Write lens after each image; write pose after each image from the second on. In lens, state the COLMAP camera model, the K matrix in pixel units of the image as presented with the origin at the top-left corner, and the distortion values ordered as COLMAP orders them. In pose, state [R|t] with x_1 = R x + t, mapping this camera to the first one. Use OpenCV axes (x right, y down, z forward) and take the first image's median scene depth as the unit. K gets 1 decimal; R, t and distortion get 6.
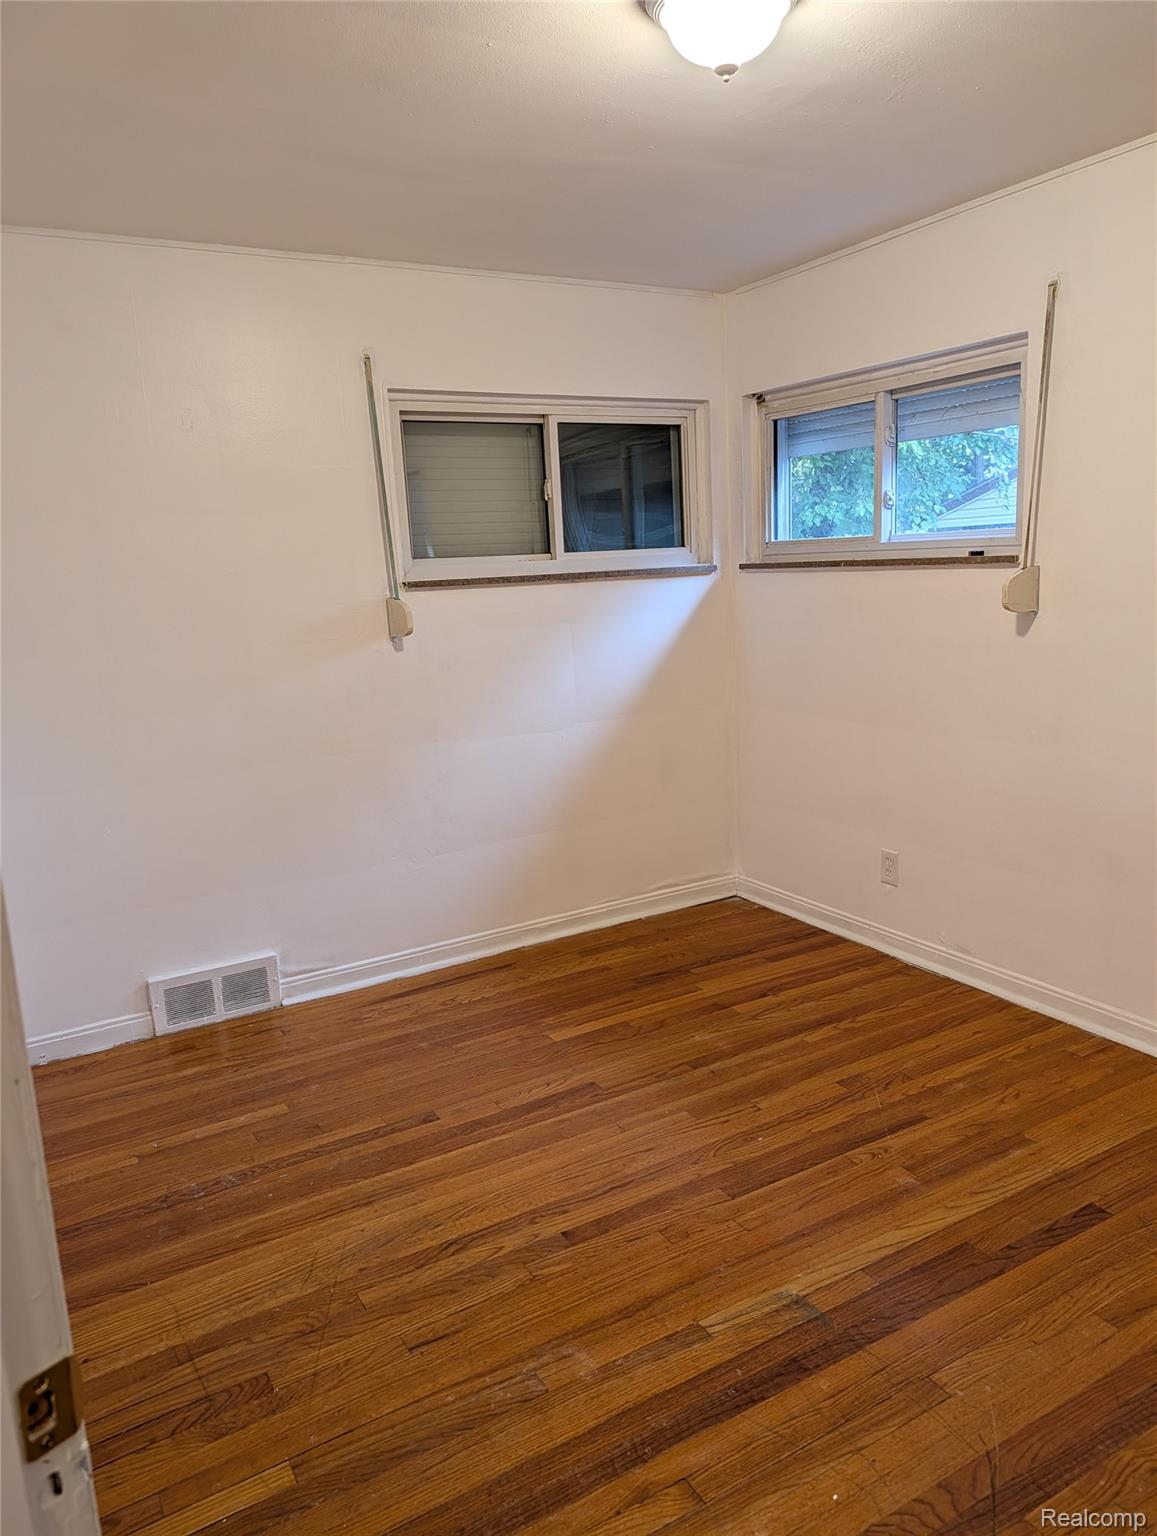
lens RADIAL K [[1099.5, 0, 592.7], [0, 1099.5, 777.8], [0, 0, 1]] dist [0.027717, -0.031540]
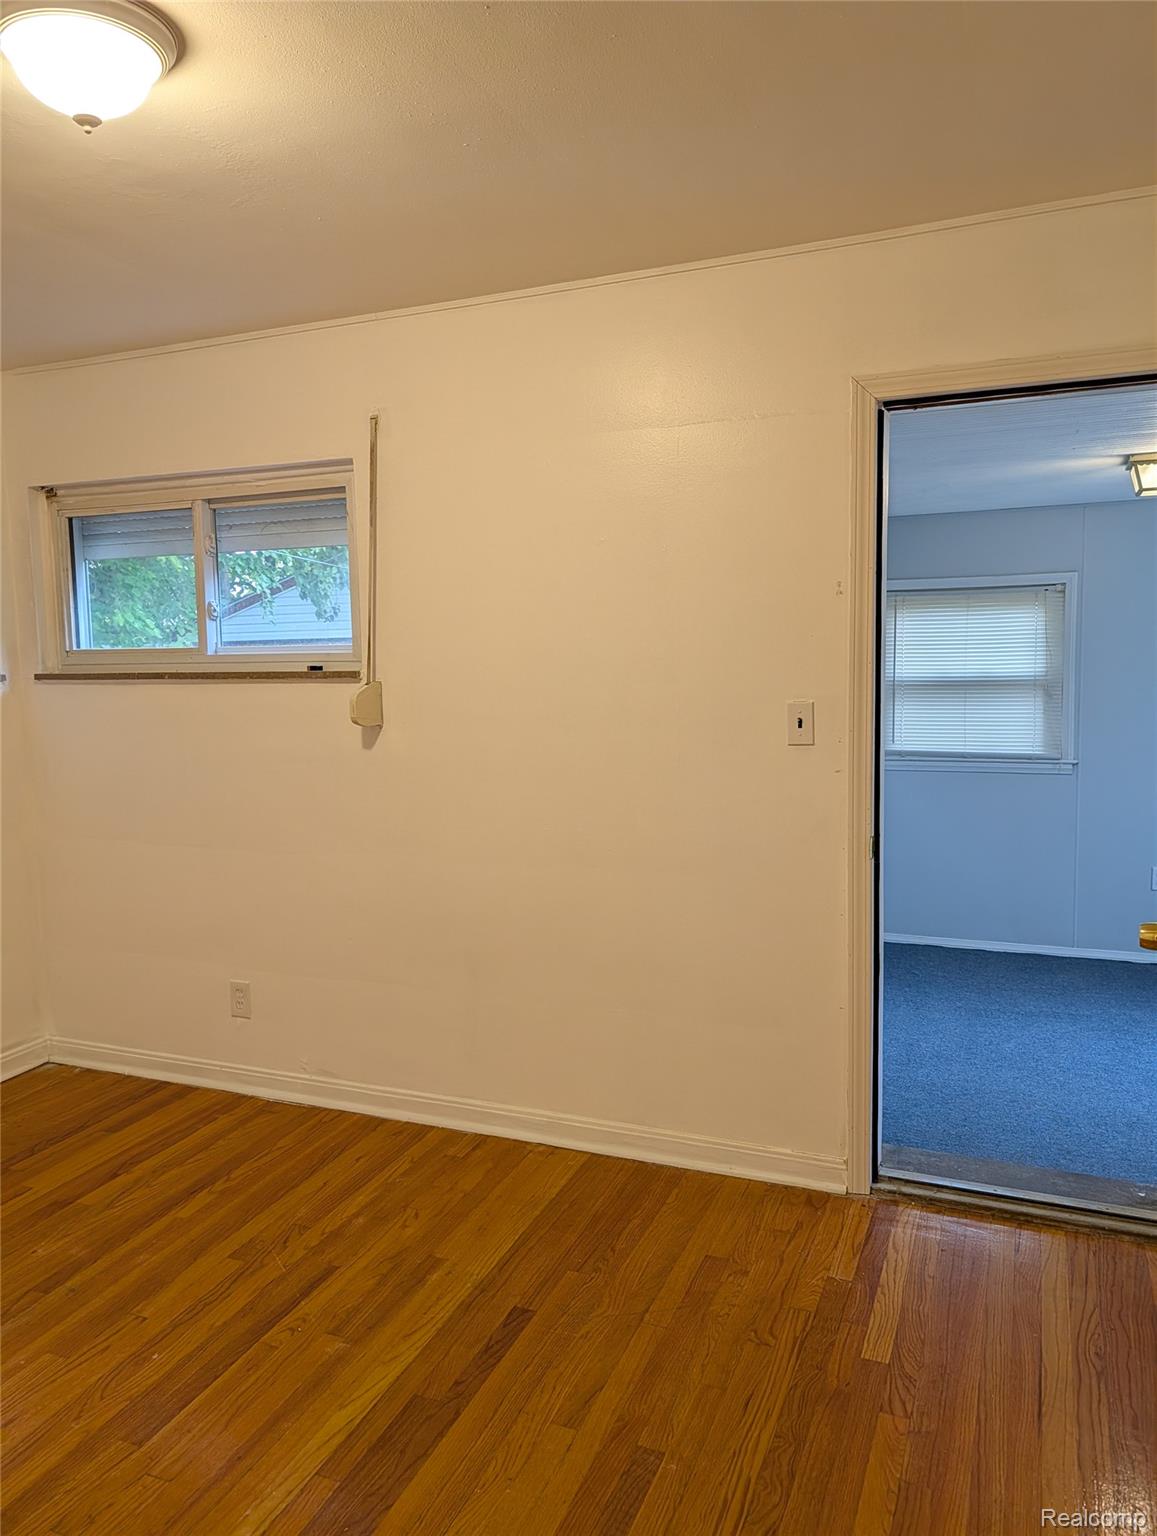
lens RADIAL K [[1099.5, 0, 545.8], [0, 1099.5, 767.4], [0, 0, 1]] dist [0.027717, -0.031540]
pose [[0.799318, -0.036871, 0.599776, -0.089873], [0.102873, 0.991777, -0.076129, -0.017852], [-0.592037, 0.122553, 0.796538, 0.099709]]
